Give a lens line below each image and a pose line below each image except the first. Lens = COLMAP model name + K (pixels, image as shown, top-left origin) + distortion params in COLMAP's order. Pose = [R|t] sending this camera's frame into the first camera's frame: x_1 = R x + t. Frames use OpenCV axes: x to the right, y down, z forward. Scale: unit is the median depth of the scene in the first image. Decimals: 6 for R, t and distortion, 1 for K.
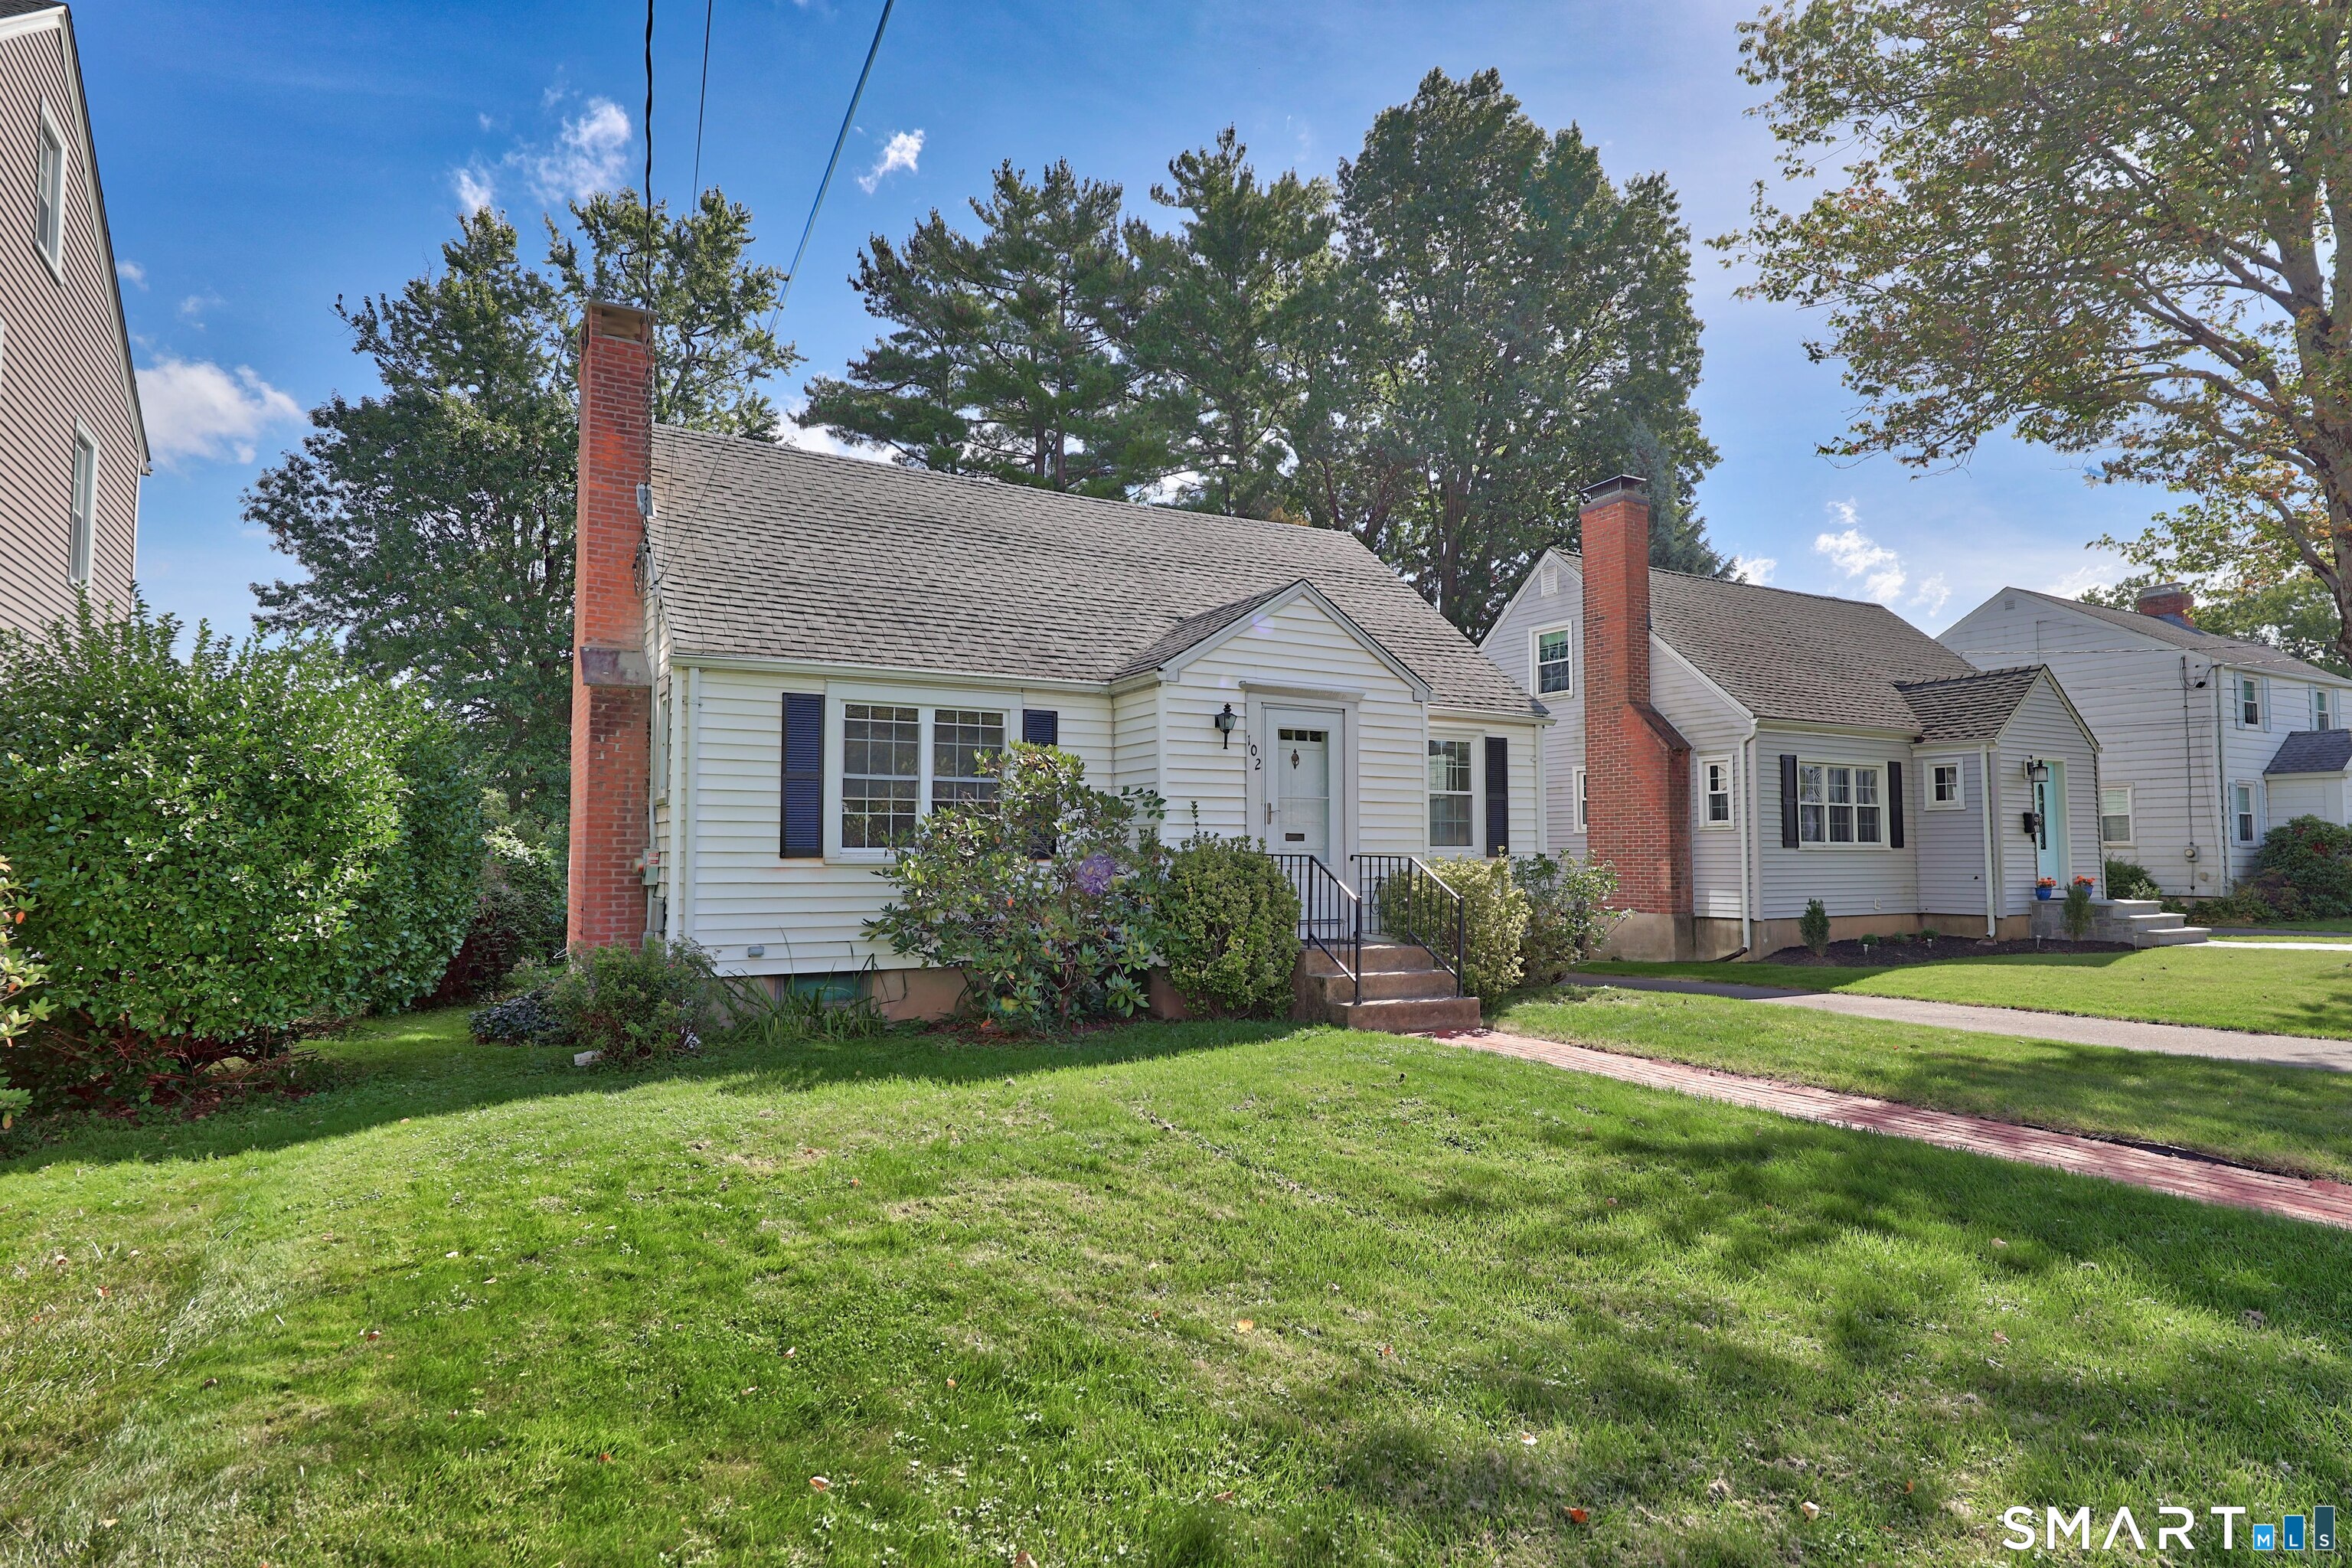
lens RADIAL K [[1275.9, 0, 1259.7], [0, 1275.9, 781.9], [0, 0, 1]] dist [0.001364, -0.001017]
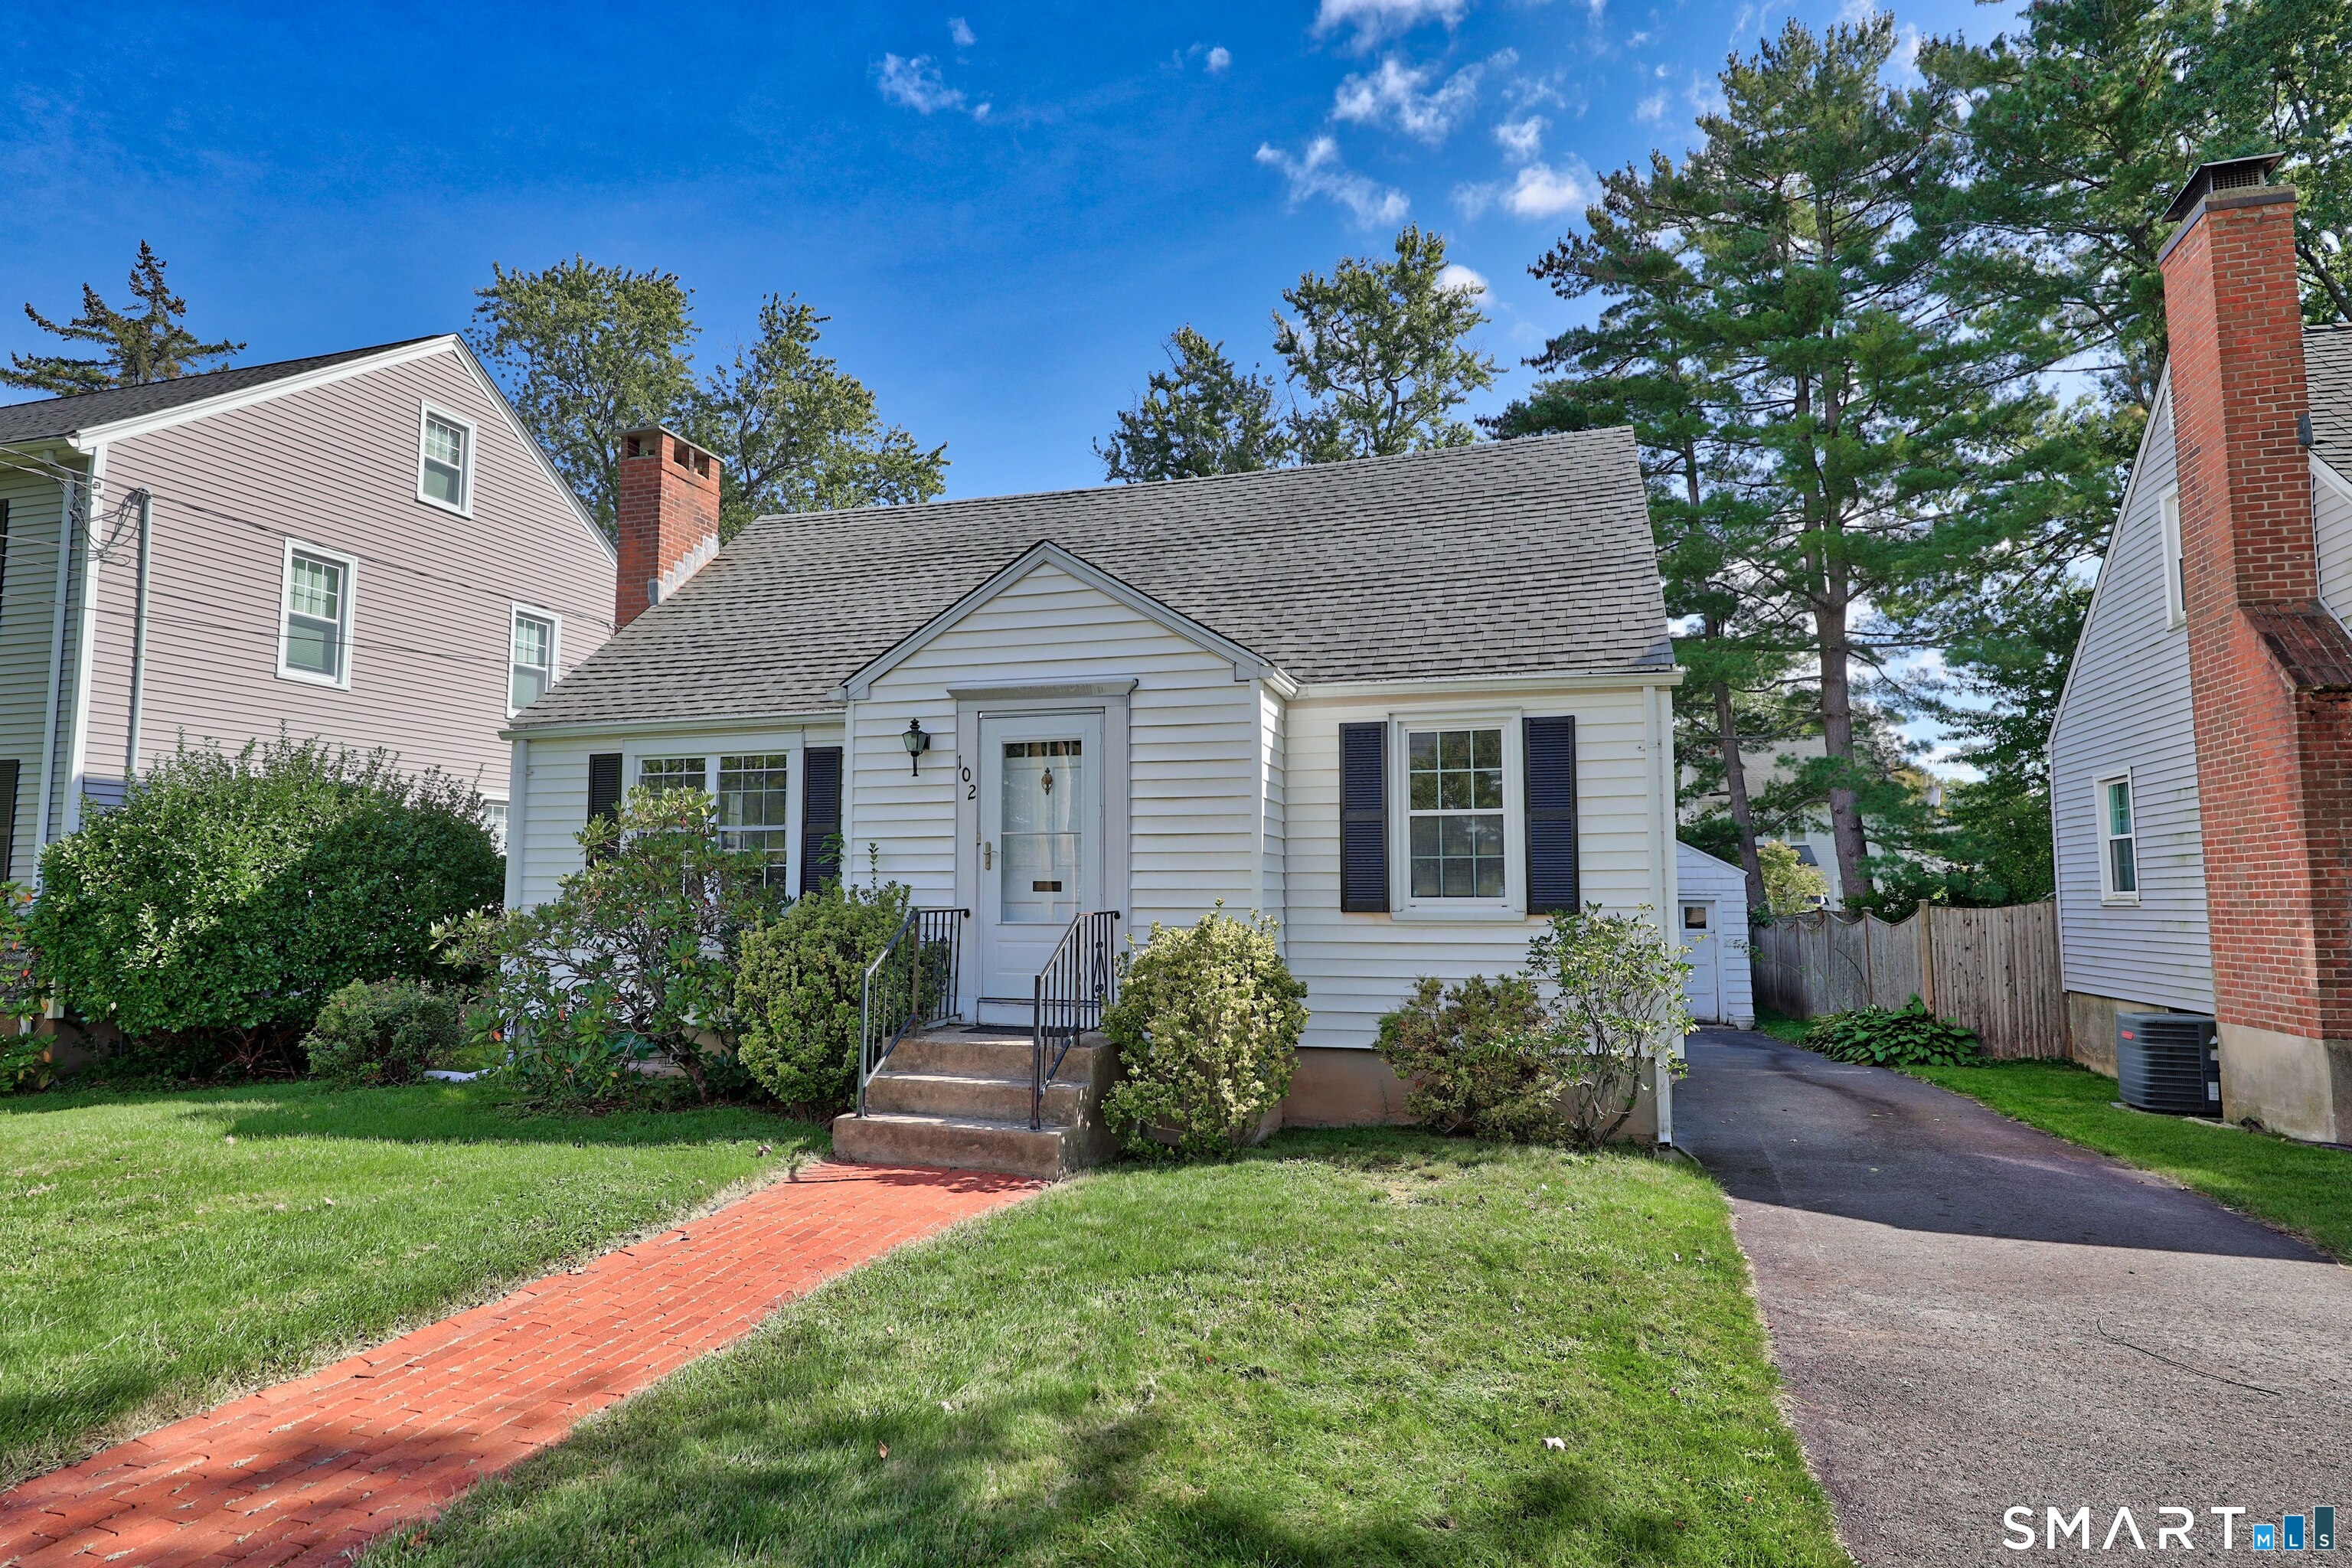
lens RADIAL K [[1358.2, 0, 1179.3], [0, 1358.2, 782.1], [0, 0, 1]] dist [0.004052, -0.003355]
pose [[0.638579, -0.065523, -0.766762, 0.421383], [0.041394, 0.997851, -0.050796, 0.016083], [0.768442, 0.000698, 0.639919, 0.339460]]
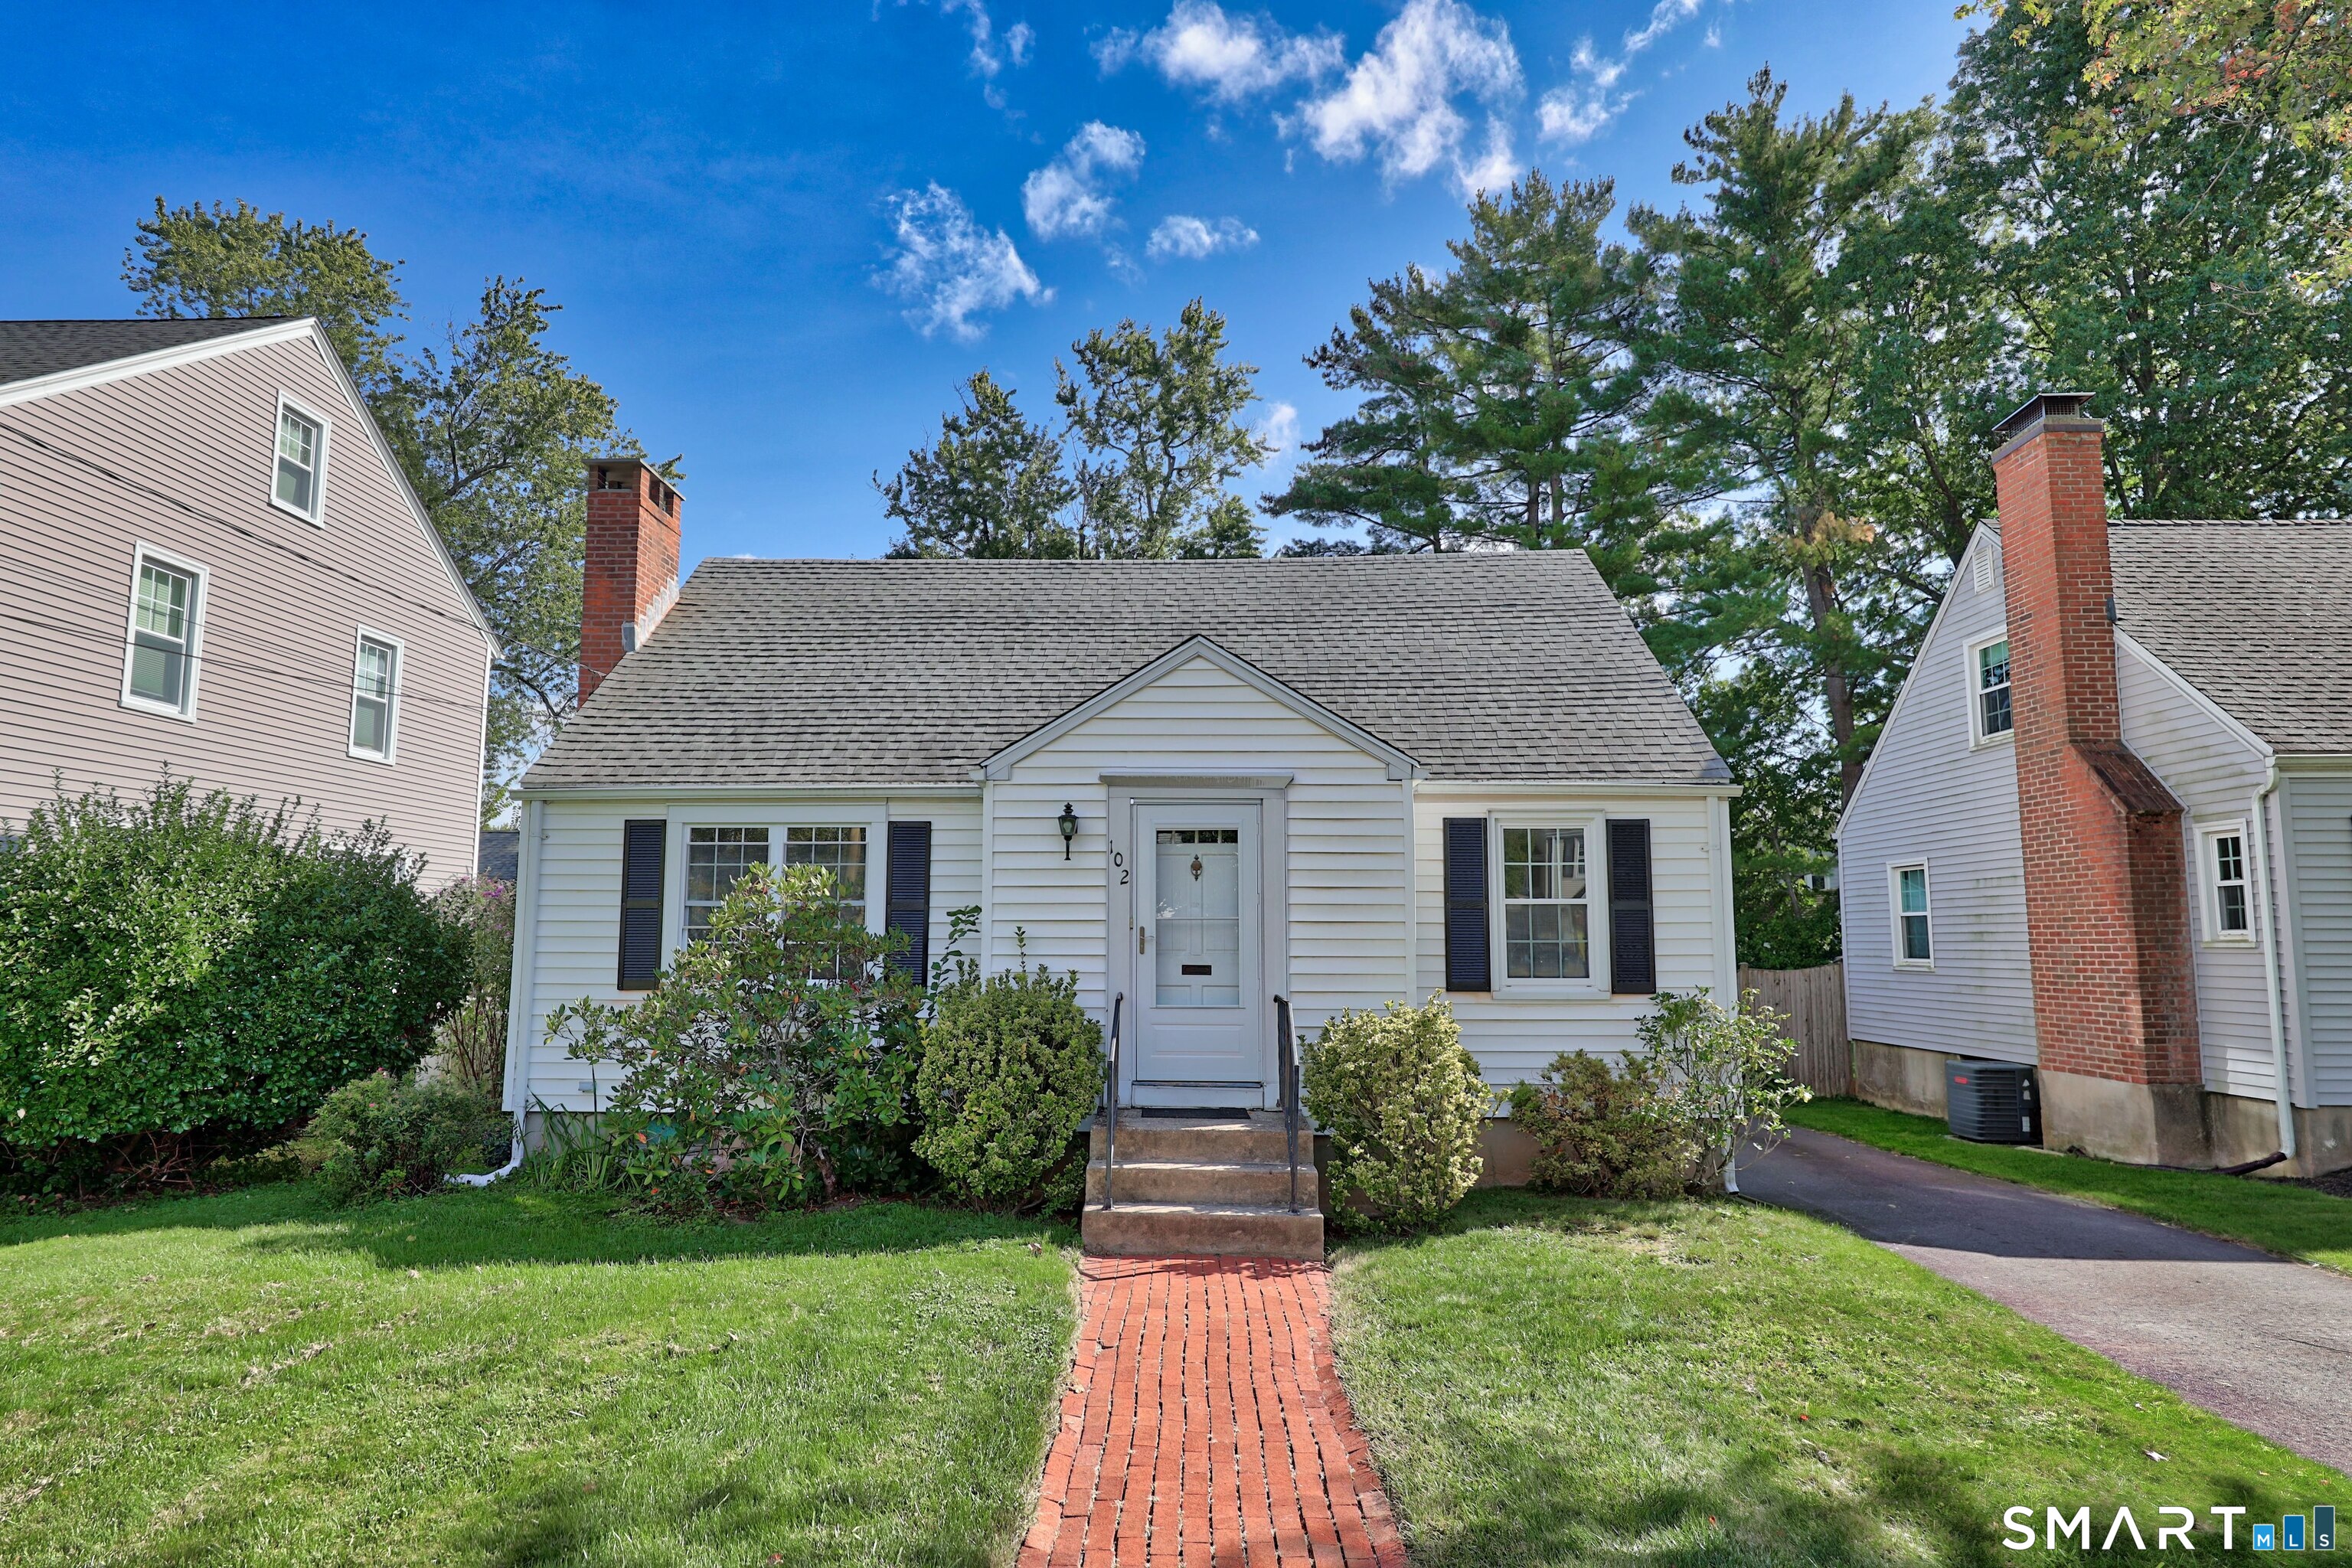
lens RADIAL K [[1358.2, 0, 1207.7], [0, 1358.2, 791.4], [0, 0, 1]] dist [0.004052, -0.003355]
pose [[0.831457, -0.056119, -0.552747, 0.300804], [0.027113, 0.997799, -0.060520, -0.008558], [0.554927, 0.035333, 0.831149, 0.197755]]
